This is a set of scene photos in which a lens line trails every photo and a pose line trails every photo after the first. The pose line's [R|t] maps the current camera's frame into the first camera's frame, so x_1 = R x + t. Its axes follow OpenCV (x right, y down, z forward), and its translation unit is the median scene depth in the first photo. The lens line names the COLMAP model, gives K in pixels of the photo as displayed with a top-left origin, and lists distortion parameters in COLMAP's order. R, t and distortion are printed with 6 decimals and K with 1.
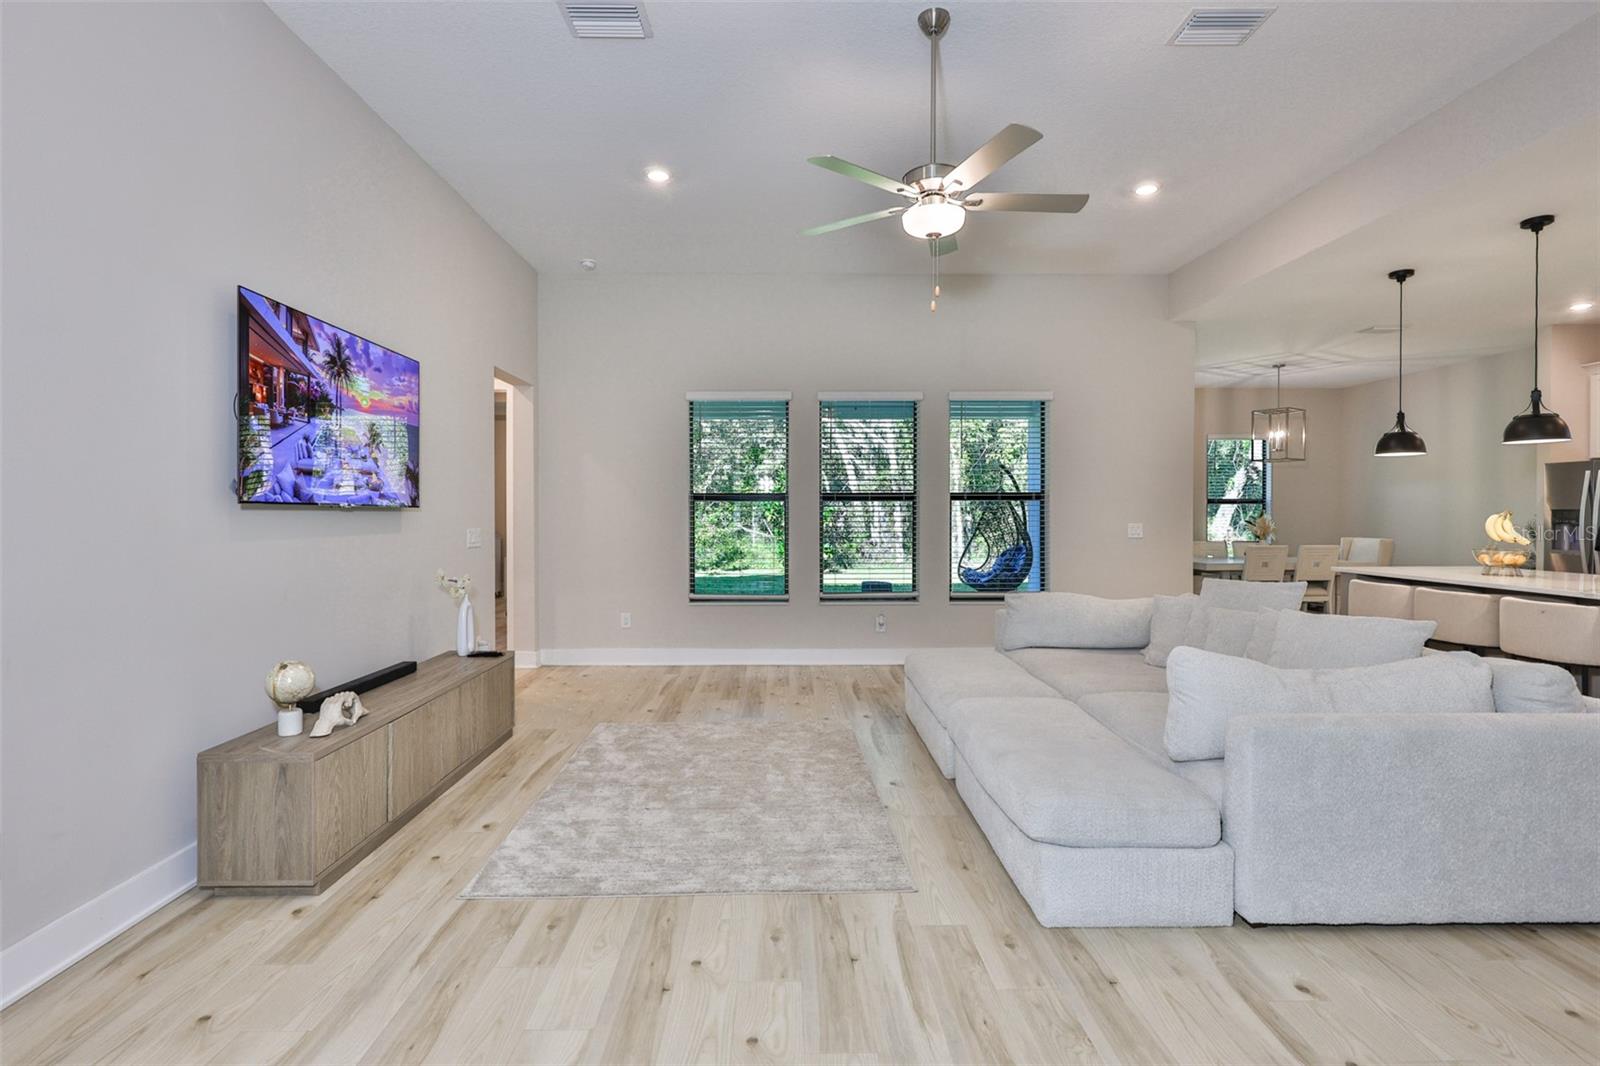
lens RADIAL K [[765.8, 0, 801.3], [0, 765.8, 523.5], [0, 0, 1]] dist [-0.000954, -0.000287]
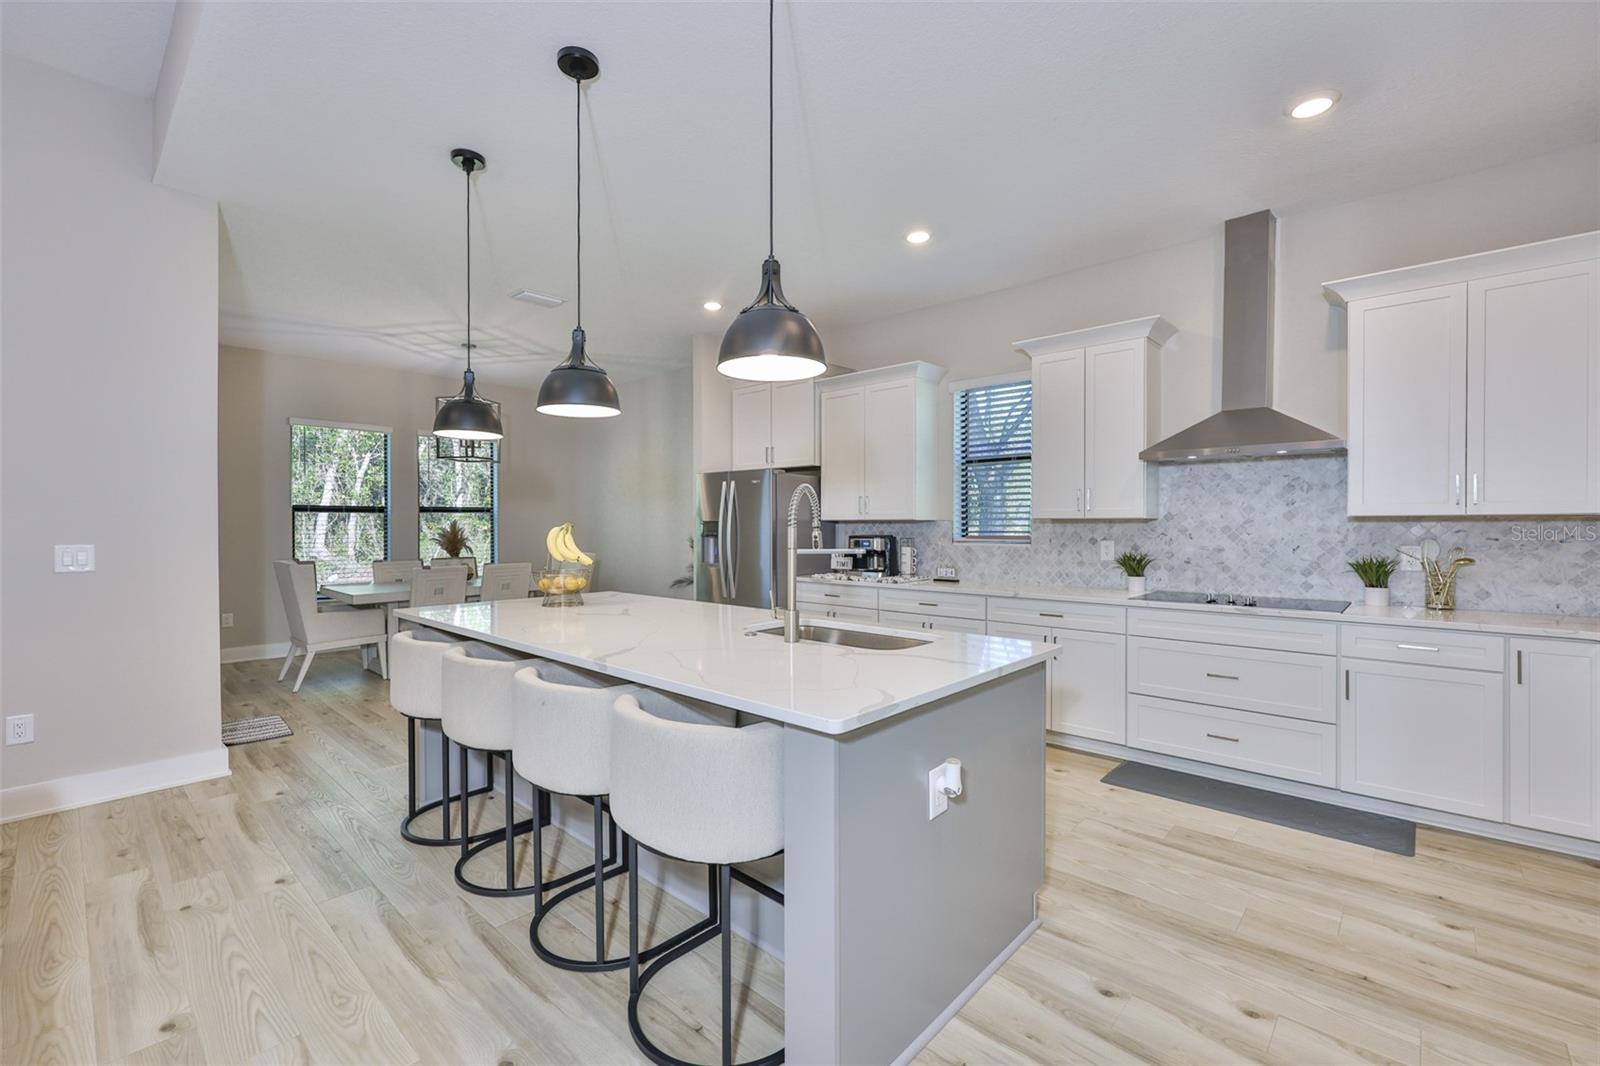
lens RADIAL K [[683.5, 0, 797.1], [0, 683.5, 528.1], [0, 0, 1]] dist [0.014496, 0.000146]
pose [[0.690985, -0.000805, 0.722869, 0.880947], [0.008933, 0.999933, -0.007425, -0.003256], [-0.722814, 0.011588, 0.690945, 0.632298]]
